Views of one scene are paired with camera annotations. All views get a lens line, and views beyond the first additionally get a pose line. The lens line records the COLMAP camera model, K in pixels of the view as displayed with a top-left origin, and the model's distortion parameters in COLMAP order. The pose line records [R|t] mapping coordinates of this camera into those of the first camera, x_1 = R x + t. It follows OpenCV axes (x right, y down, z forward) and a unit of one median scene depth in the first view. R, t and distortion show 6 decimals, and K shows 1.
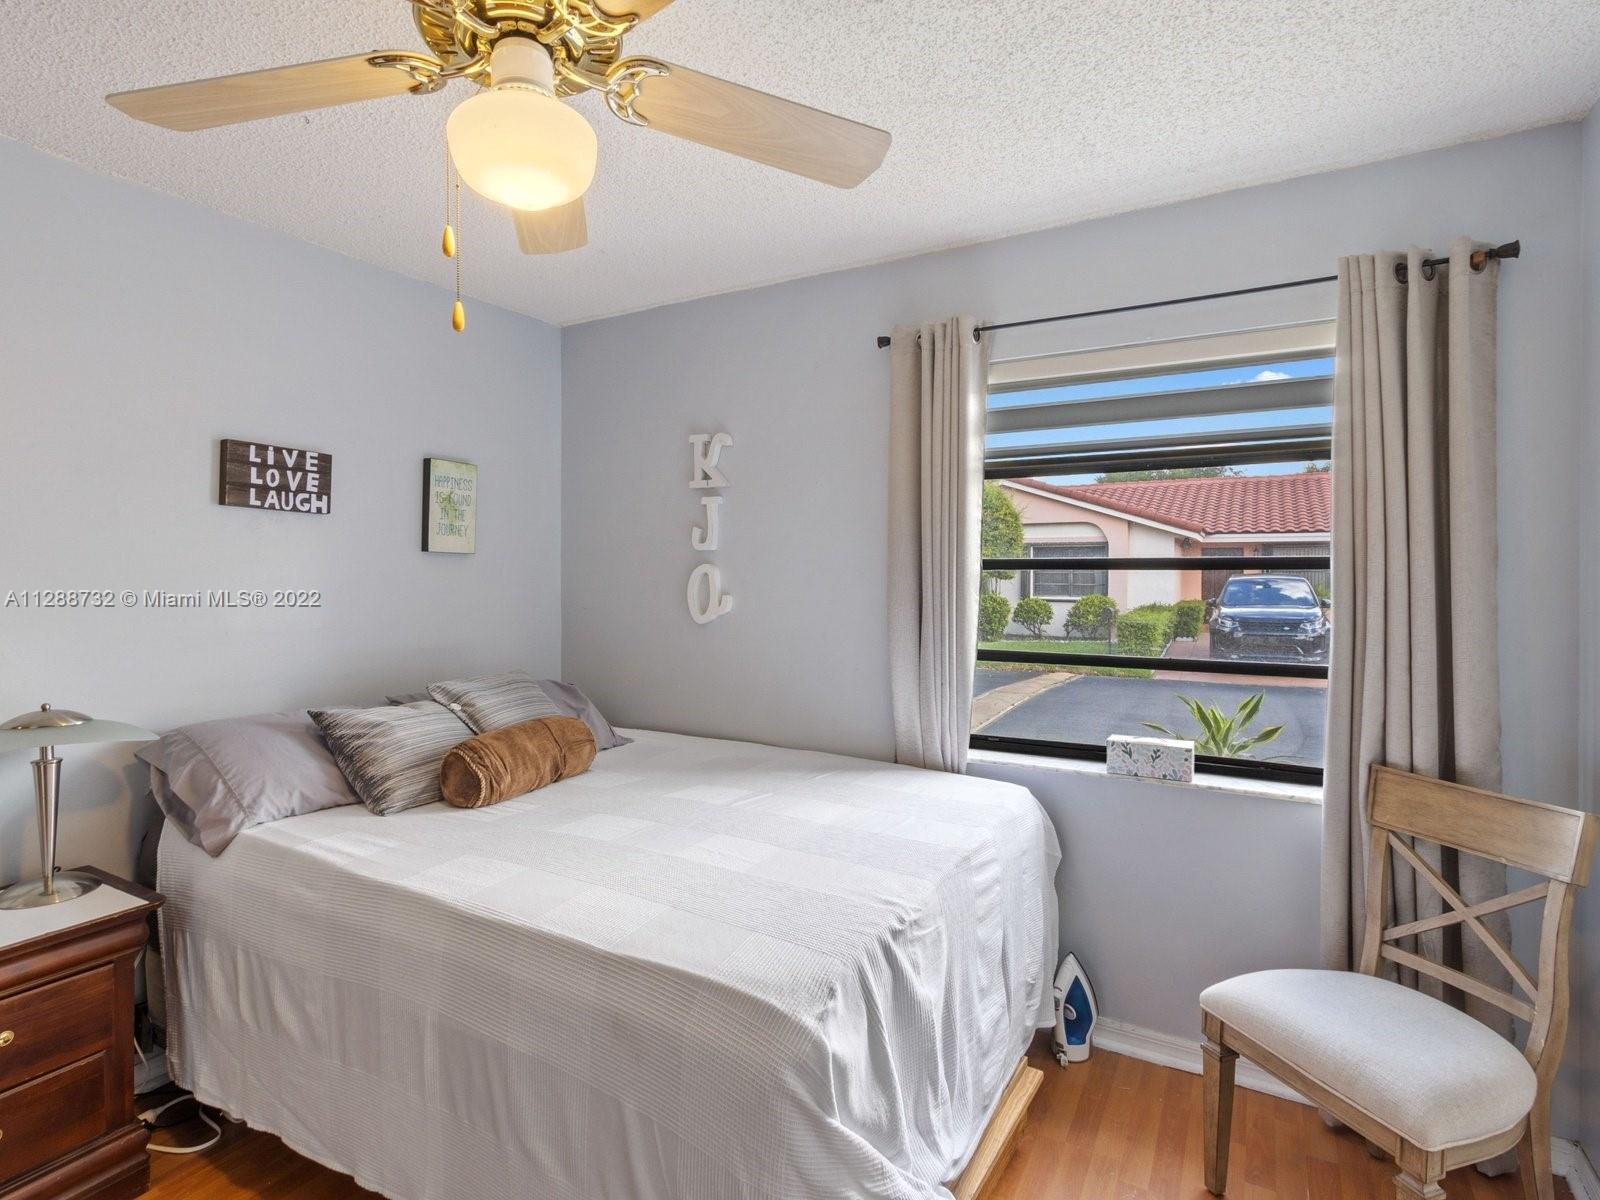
lens RADIAL K [[829.1, 0, 810.2], [0, 829.1, 598.5], [0, 0, 1]] dist [0.007062, 0.001180]
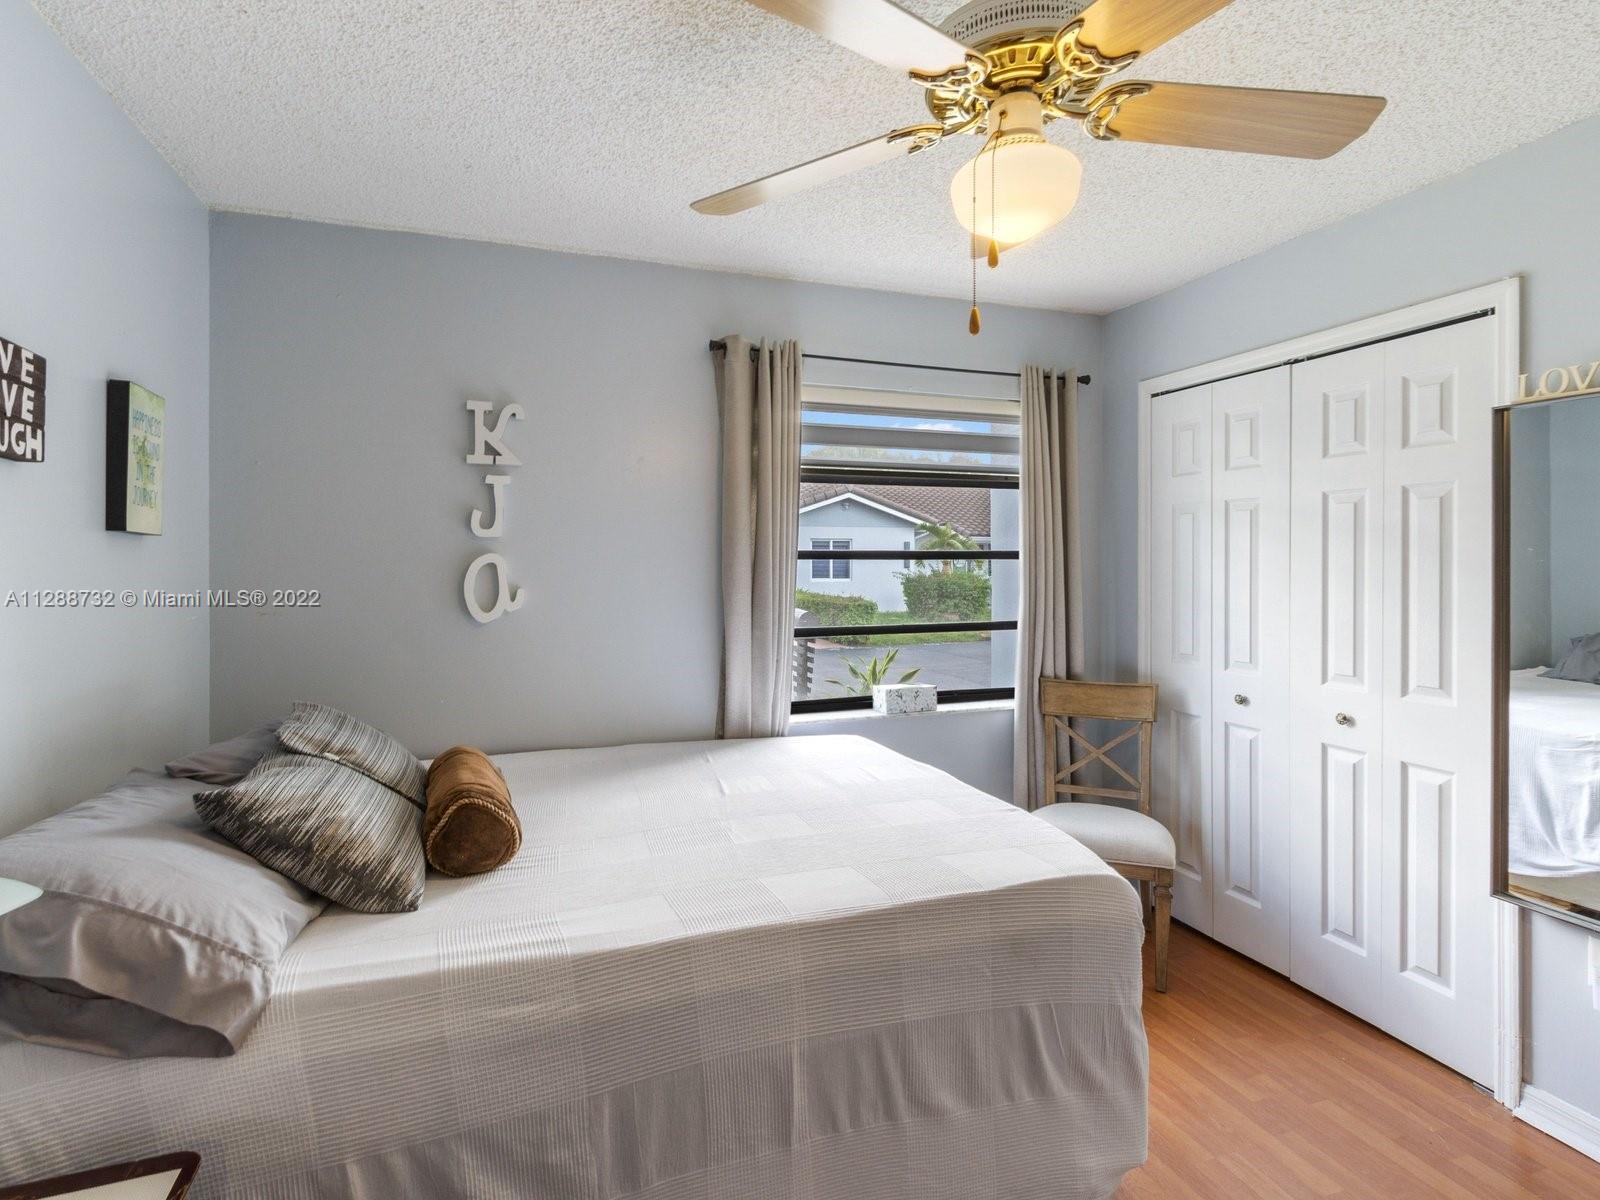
lens RADIAL K [[829.1, 0, 811.6], [0, 829.1, 586.1], [0, 0, 1]] dist [0.007062, 0.001180]
pose [[0.643869, -0.025834, 0.764700, -0.701378], [0.028163, 0.999553, 0.010055, -0.008807], [-0.764617, 0.015063, 0.644308, 0.242005]]
